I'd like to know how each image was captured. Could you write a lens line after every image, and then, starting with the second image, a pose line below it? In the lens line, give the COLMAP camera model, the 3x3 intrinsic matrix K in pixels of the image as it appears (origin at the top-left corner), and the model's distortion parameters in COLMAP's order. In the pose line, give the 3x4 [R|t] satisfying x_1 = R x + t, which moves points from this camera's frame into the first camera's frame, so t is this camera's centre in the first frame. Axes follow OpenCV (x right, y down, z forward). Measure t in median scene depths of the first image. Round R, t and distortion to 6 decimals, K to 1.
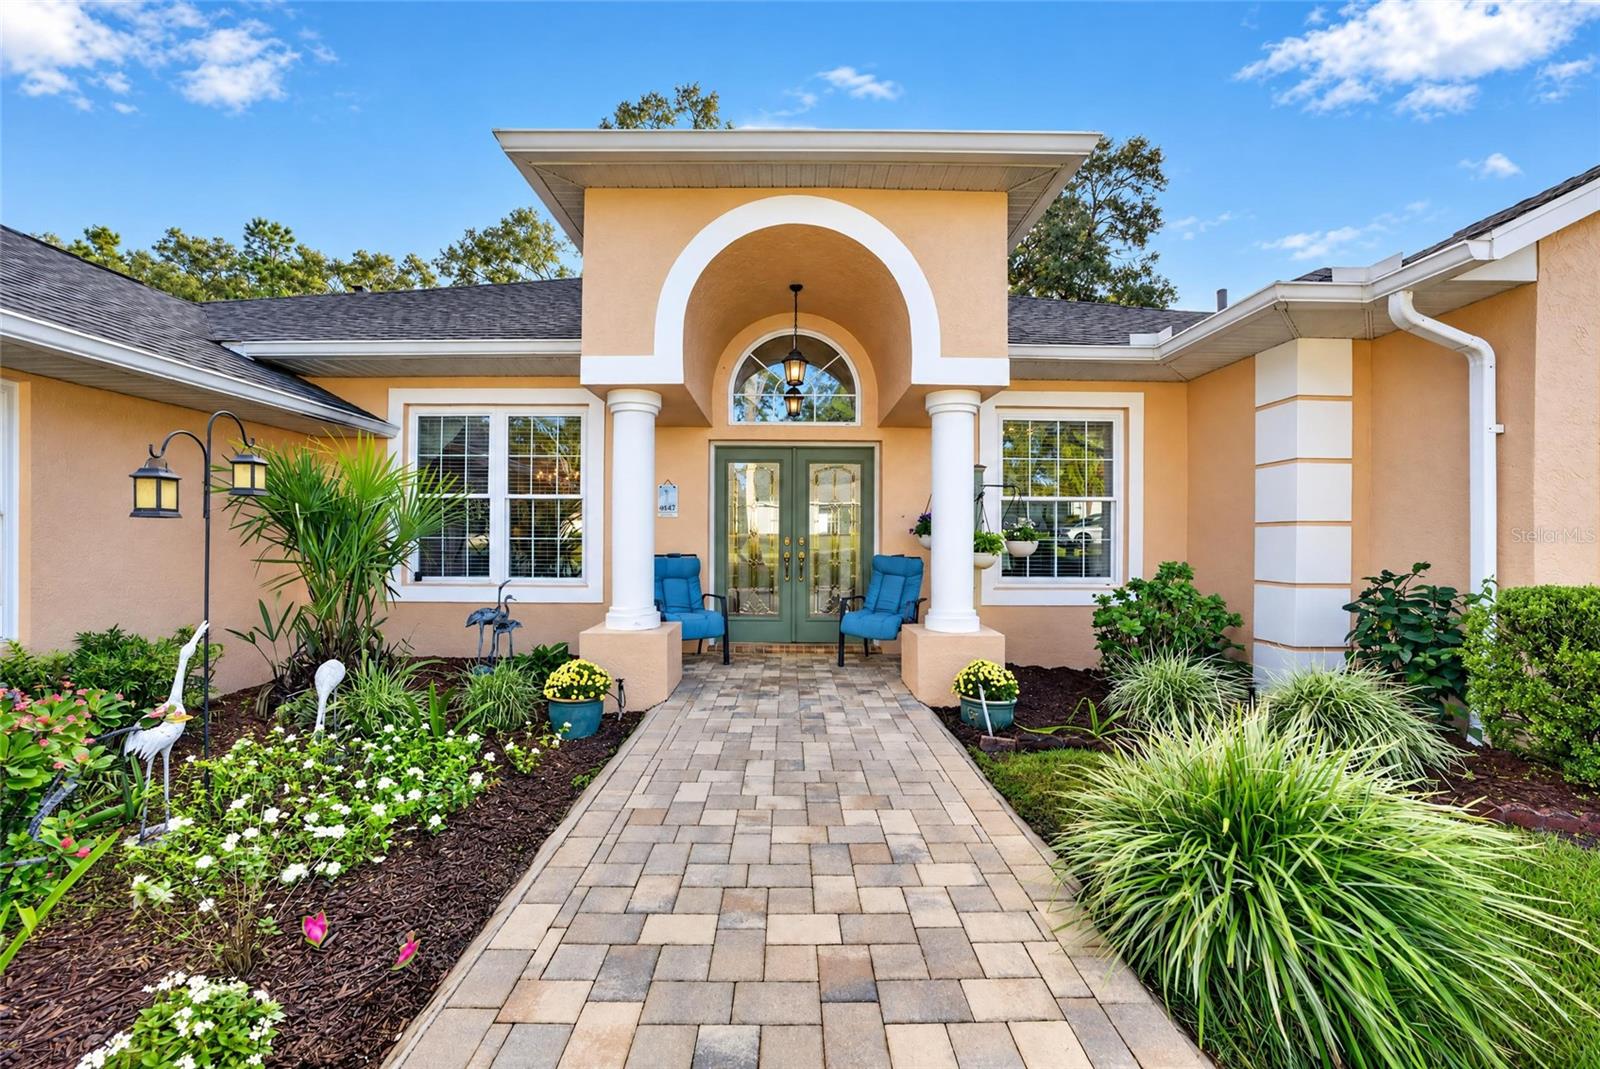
lens RADIAL K [[624.3, 0, 791.3], [0, 624.3, 542.3], [0, 0, 1]] dist [-0.028028, 0.000132]
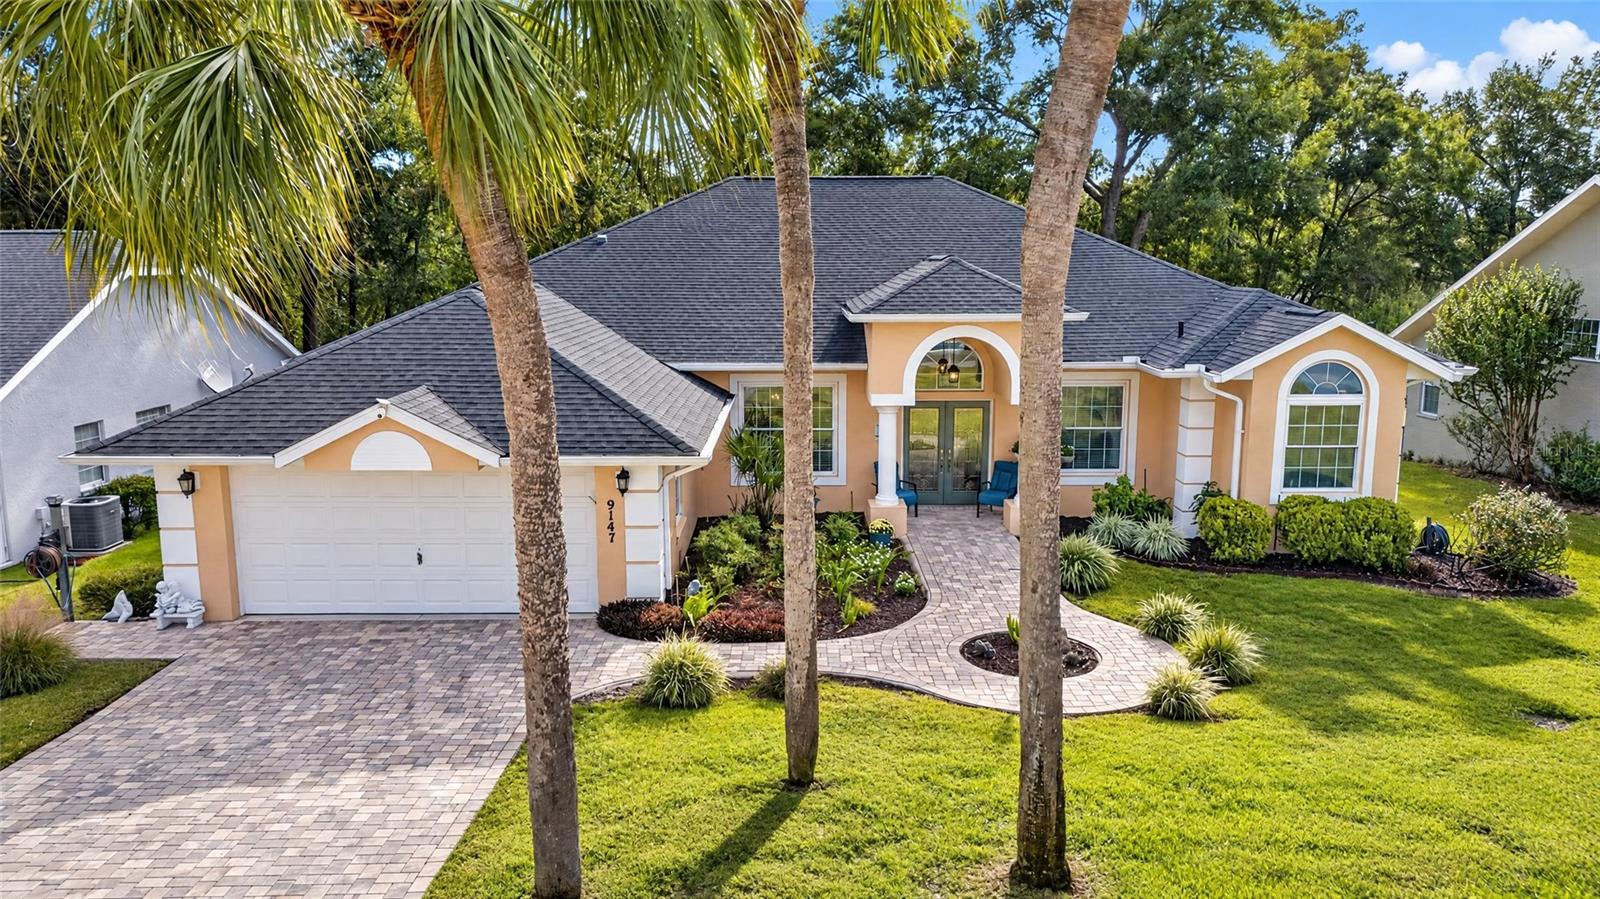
lens RADIAL K [[1126.2, 0, 800.0], [0, 1126.2, 449.5], [0, 0, 1]] dist [0.079318, -0.087797]
pose [[0.999961, -0.006694, 0.005746, -0.461942], [0.005661, 0.986417, 0.164161, -0.577903], [-0.006767, -0.164122, 0.986417, -2.370495]]
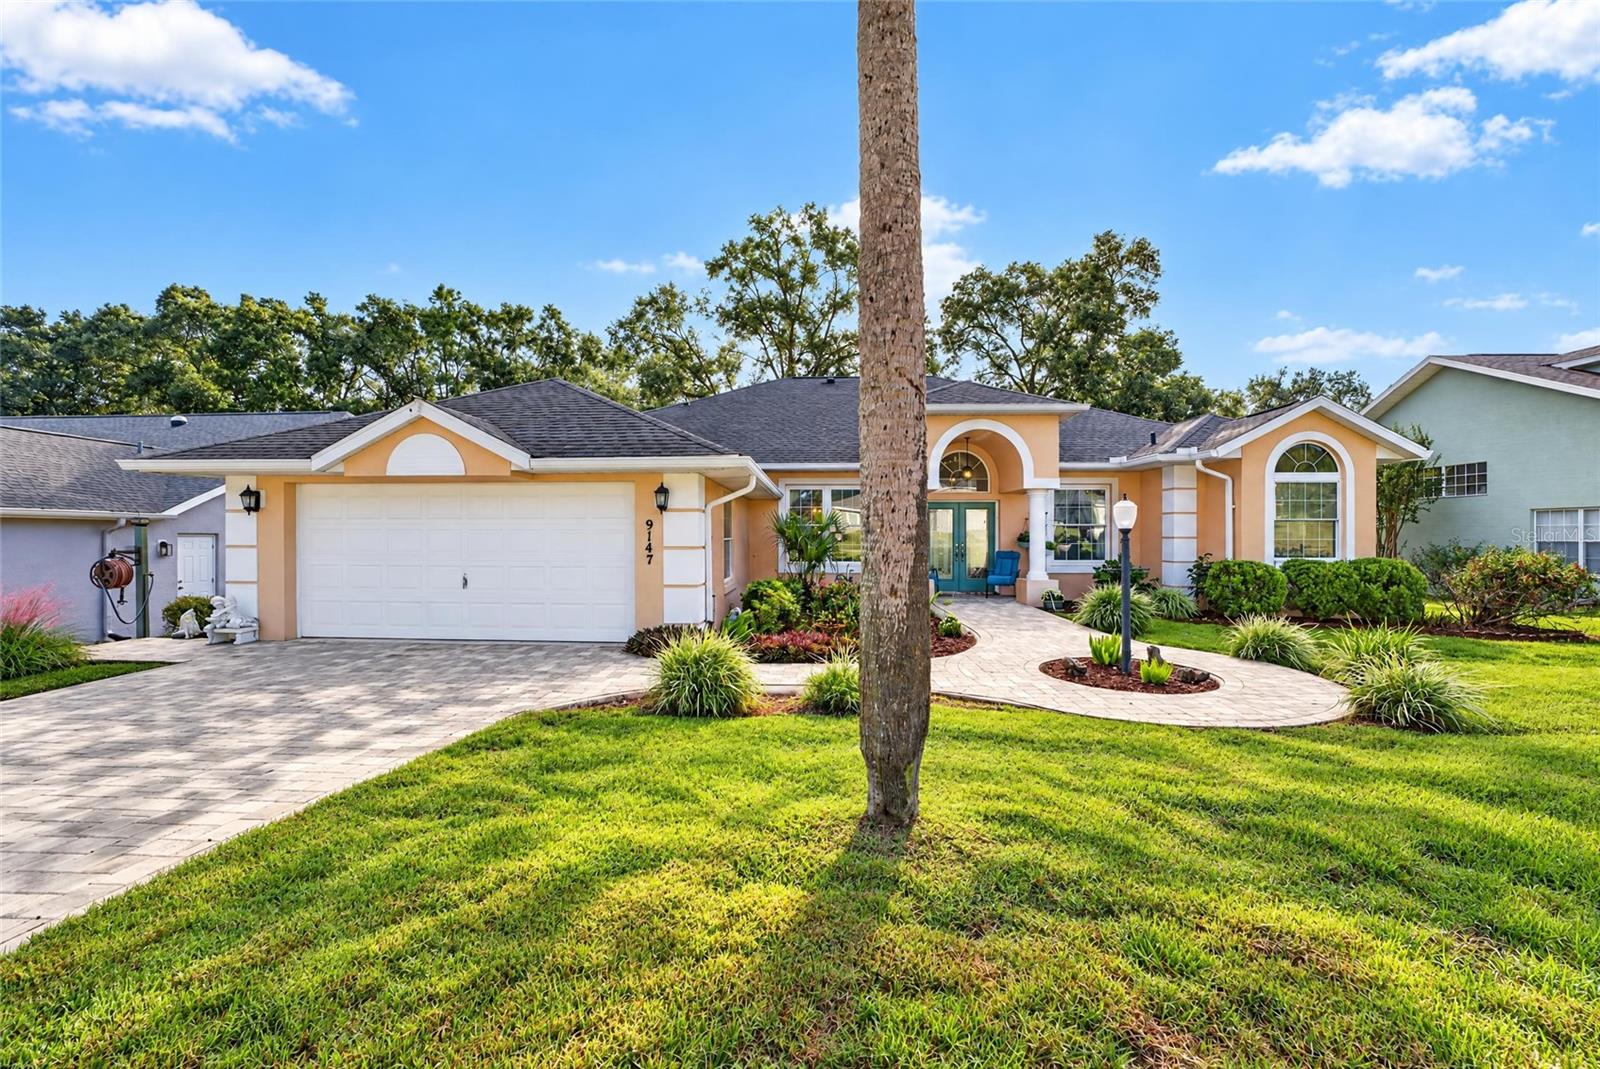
lens RADIAL K [[621.8, 0, 790.1], [0, 621.8, 536.3], [0, 0, 1]] dist [-0.044046, 0.011389]
pose [[0.998745, -0.005933, -0.049727, -0.500413], [0.005923, 0.999982, -0.000358, -0.036321], [0.049729, 0.000063, 0.998763, -1.261744]]
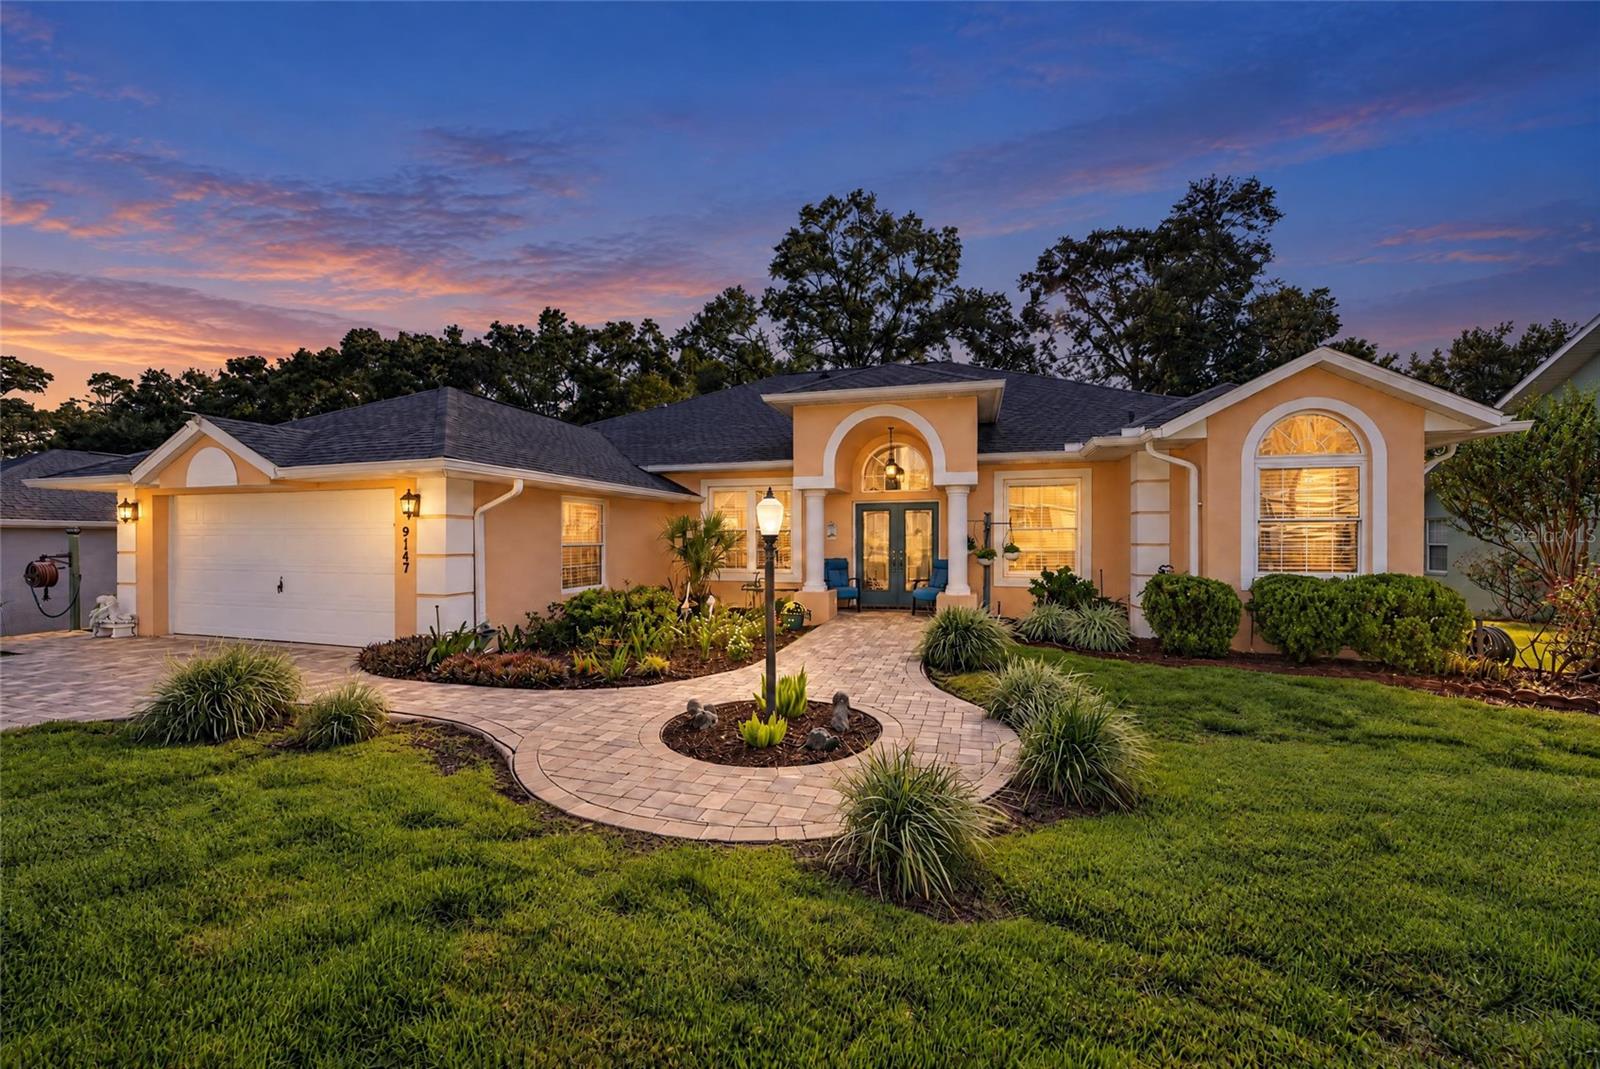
lens RADIAL K [[621.8, 0, 790.1], [0, 621.8, 536.3], [0, 0, 1]] dist [-0.044046, 0.011389]
pose [[0.956712, -0.007412, -0.290940, 0.255519], [0.006232, 0.999968, -0.004983, -0.041974], [0.290968, 0.002955, 0.956728, -0.953261]]
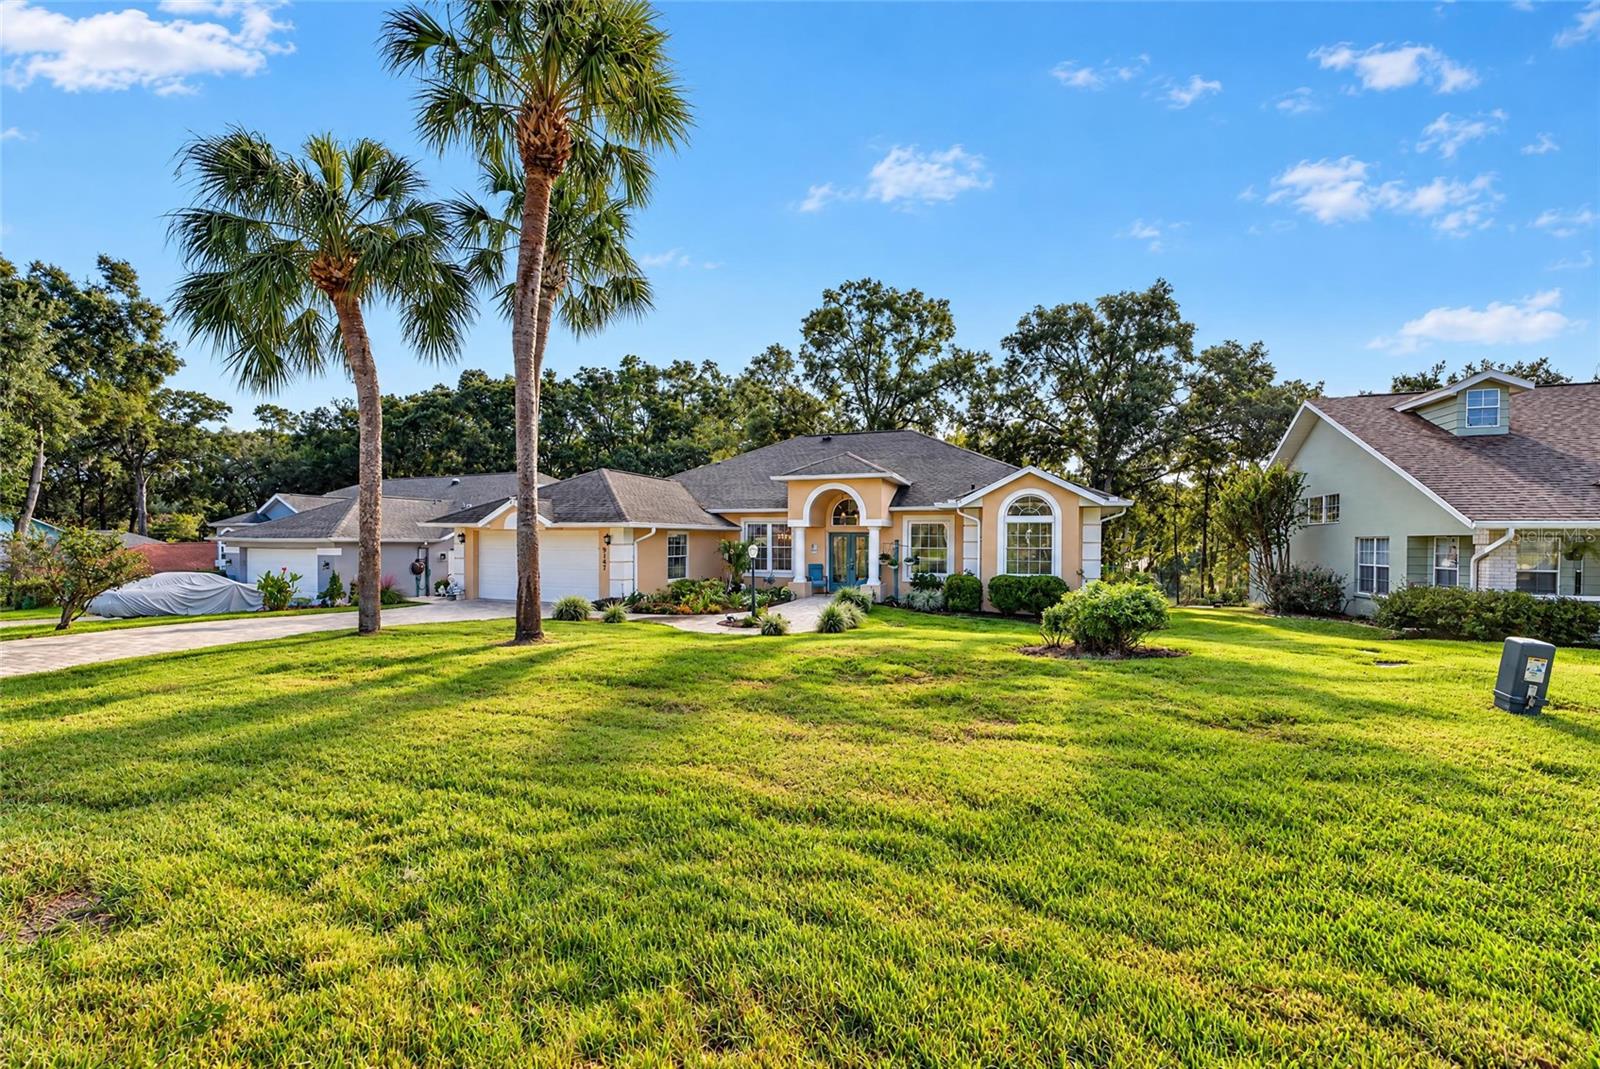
lens RADIAL K [[624.3, 0, 791.3], [0, 624.3, 542.3], [0, 0, 1]] dist [-0.028028, 0.000132]
pose [[0.927479, 0.000887, -0.373875, 0.993249], [0.000241, 0.999996, 0.002970, -0.111372], [0.373876, -0.002845, 0.927474, -2.302255]]
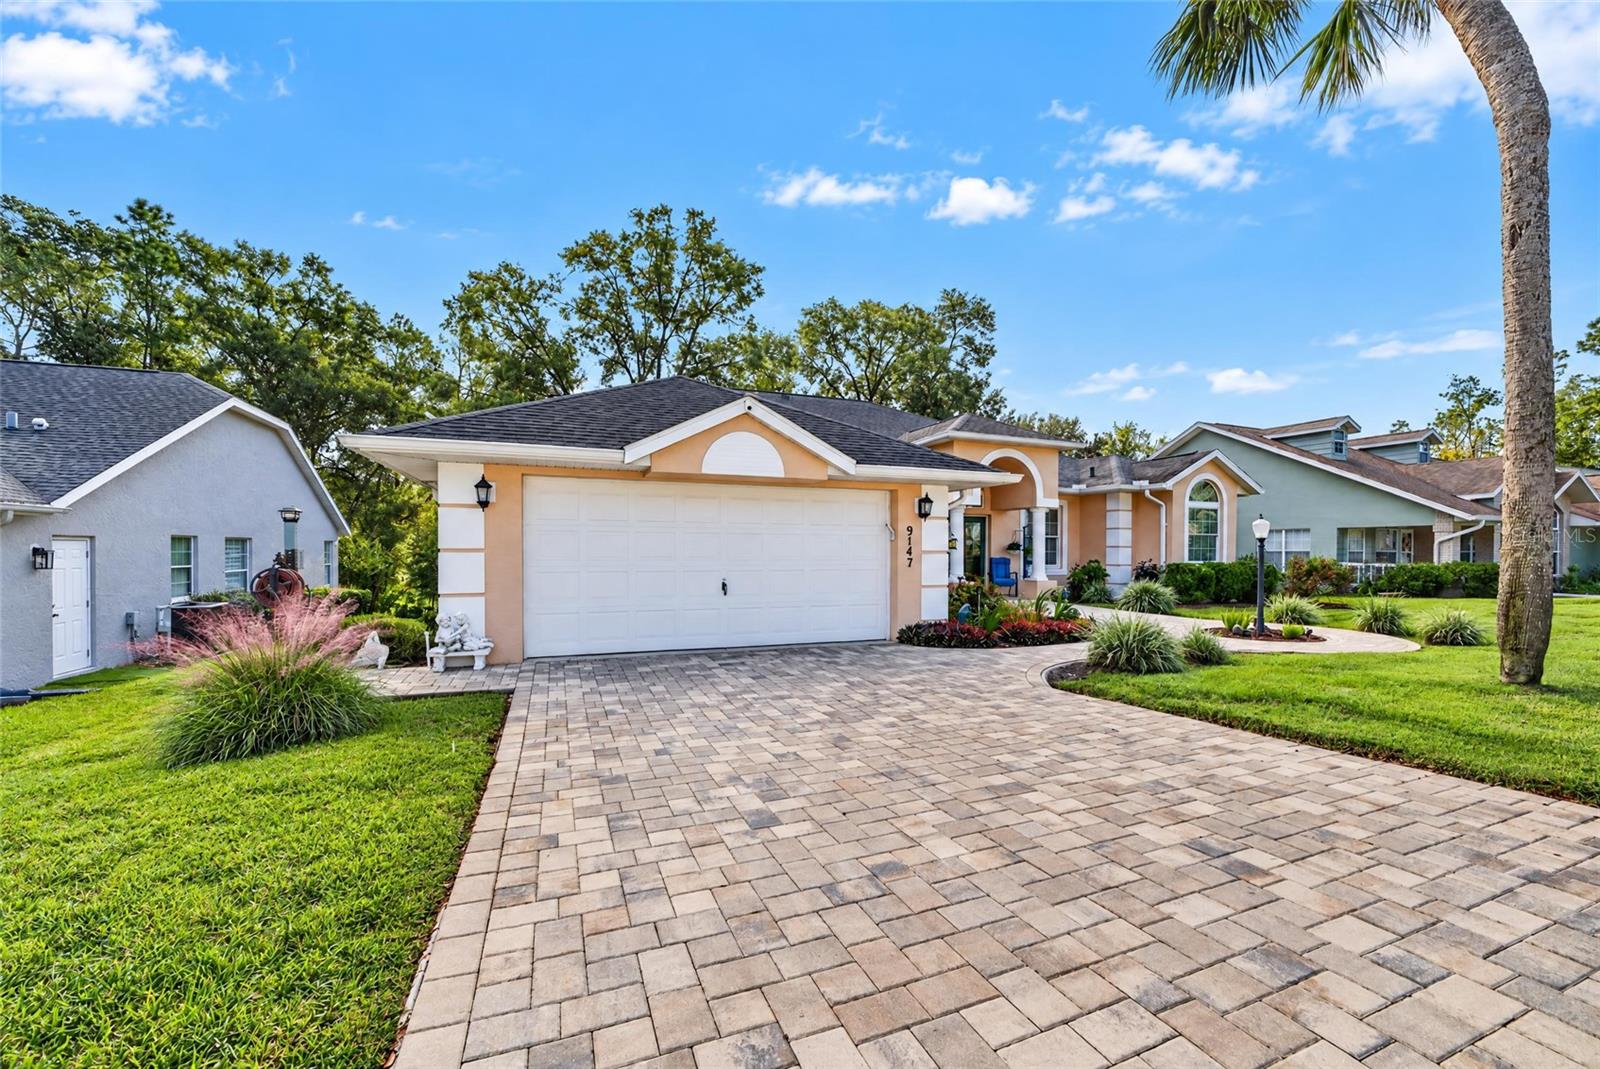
lens RADIAL K [[638.6, 0, 800.4], [0, 638.6, 547.7], [0, 0, 1]] dist [-0.044153, 0.012277]
pose [[0.931371, -0.001815, 0.364066, -1.618680], [0.002968, 0.999992, -0.002607, -0.020197], [-0.364058, 0.003509, 0.931370, -1.251519]]
